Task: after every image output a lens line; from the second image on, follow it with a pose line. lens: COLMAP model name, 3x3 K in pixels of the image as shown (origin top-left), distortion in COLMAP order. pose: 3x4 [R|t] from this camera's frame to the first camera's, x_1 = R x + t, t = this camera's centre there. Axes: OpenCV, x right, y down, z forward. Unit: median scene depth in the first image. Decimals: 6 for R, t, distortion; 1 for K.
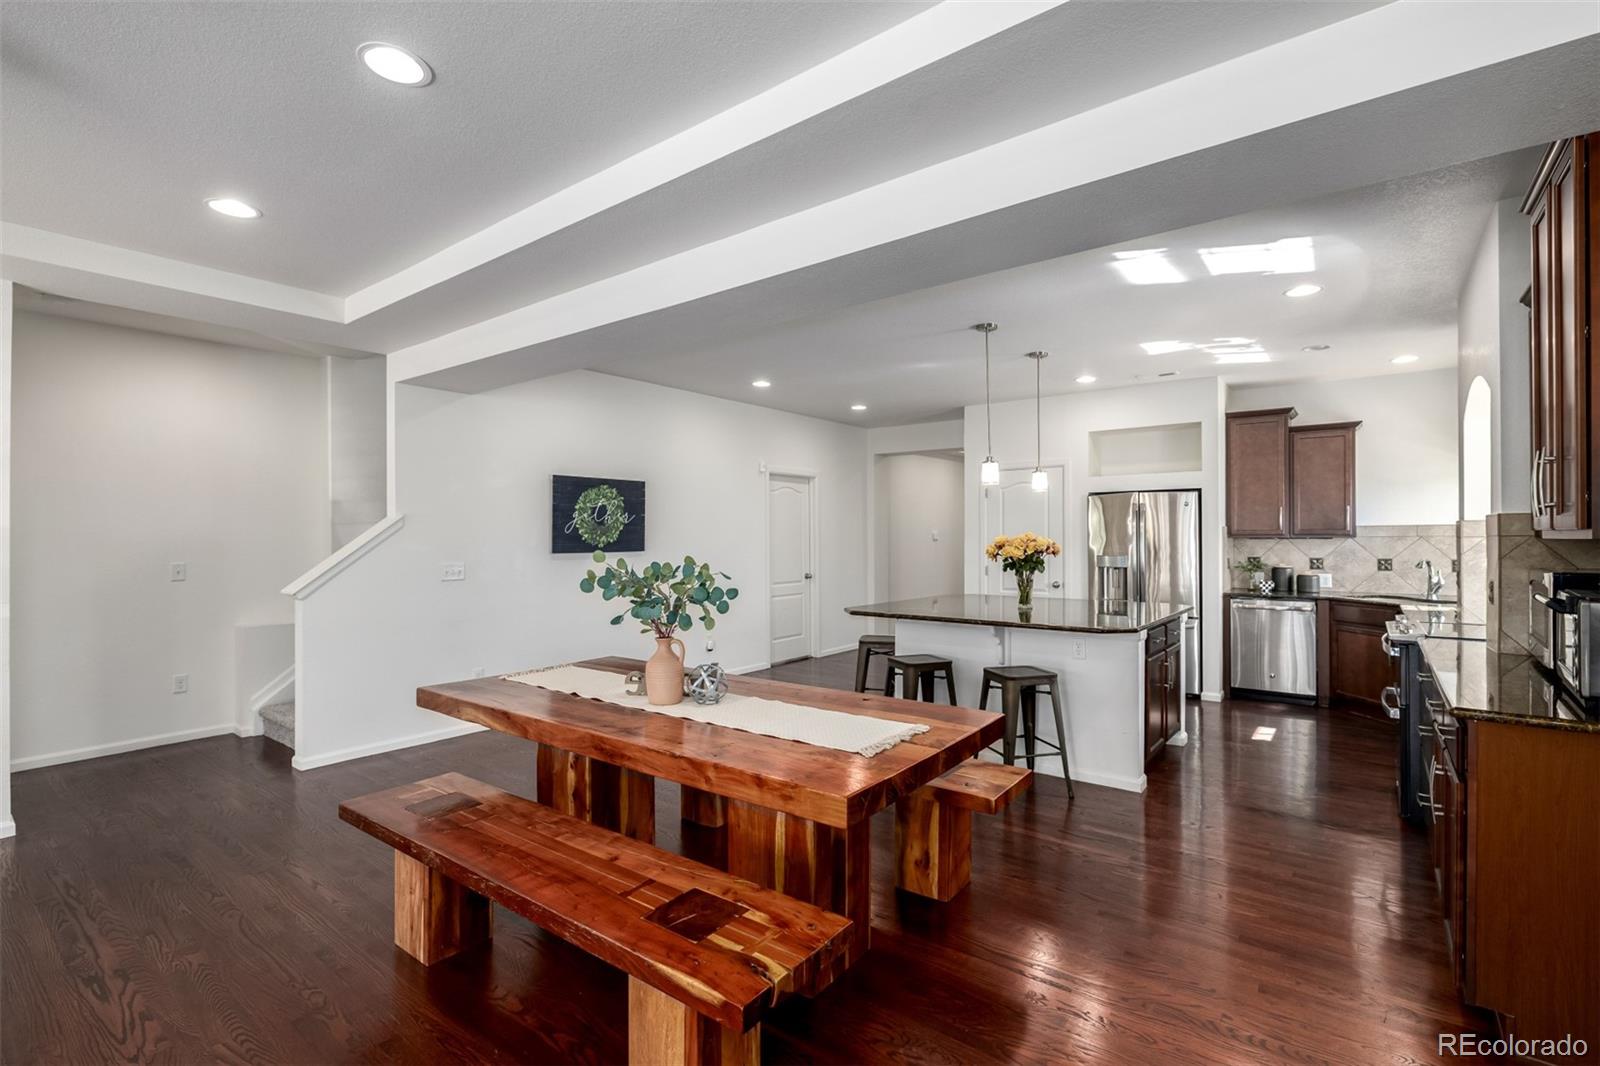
lens RADIAL K [[737.9, 0, 797.7], [0, 737.9, 536.8], [0, 0, 1]] dist [-0.012019, 0.000349]
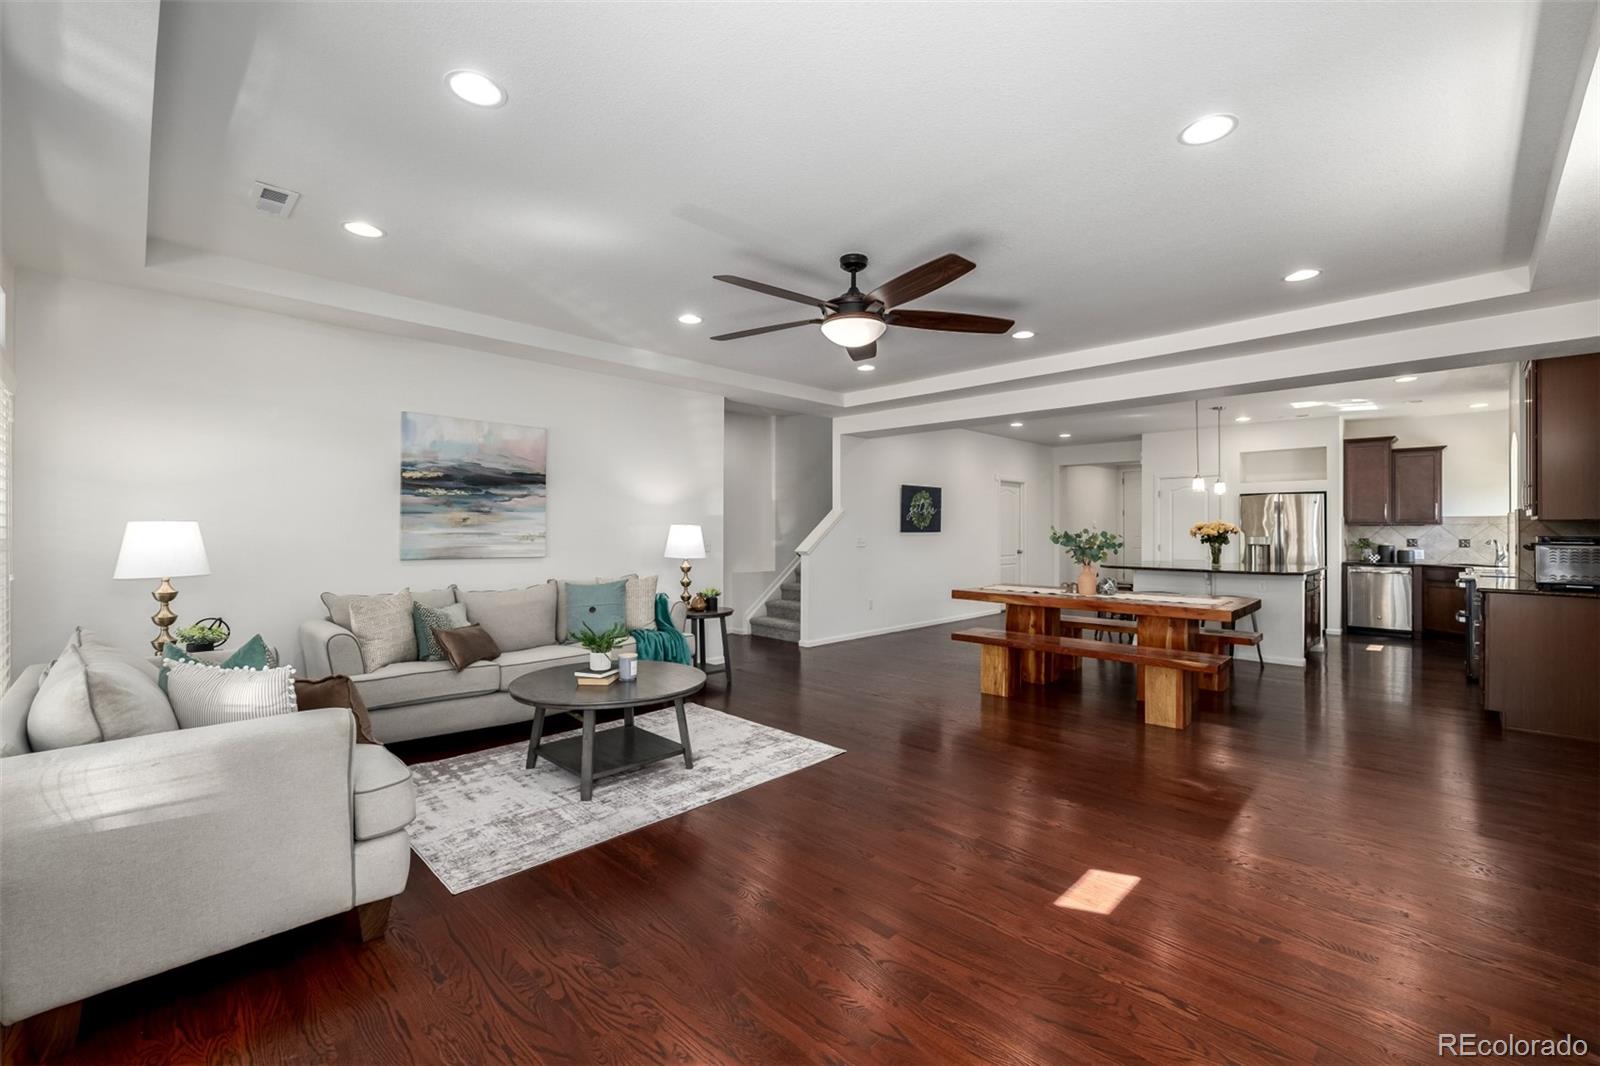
lens RADIAL K [[671.3, 0, 803.2], [0, 671.3, 528.3], [0, 0, 1]] dist [0.000180, -0.000108]
pose [[0.993117, 0.004152, -0.117054, -0.350580], [-0.004173, 0.999991, 0.000063, 0.013154], [0.117053, 0.000426, 0.993126, -0.483485]]
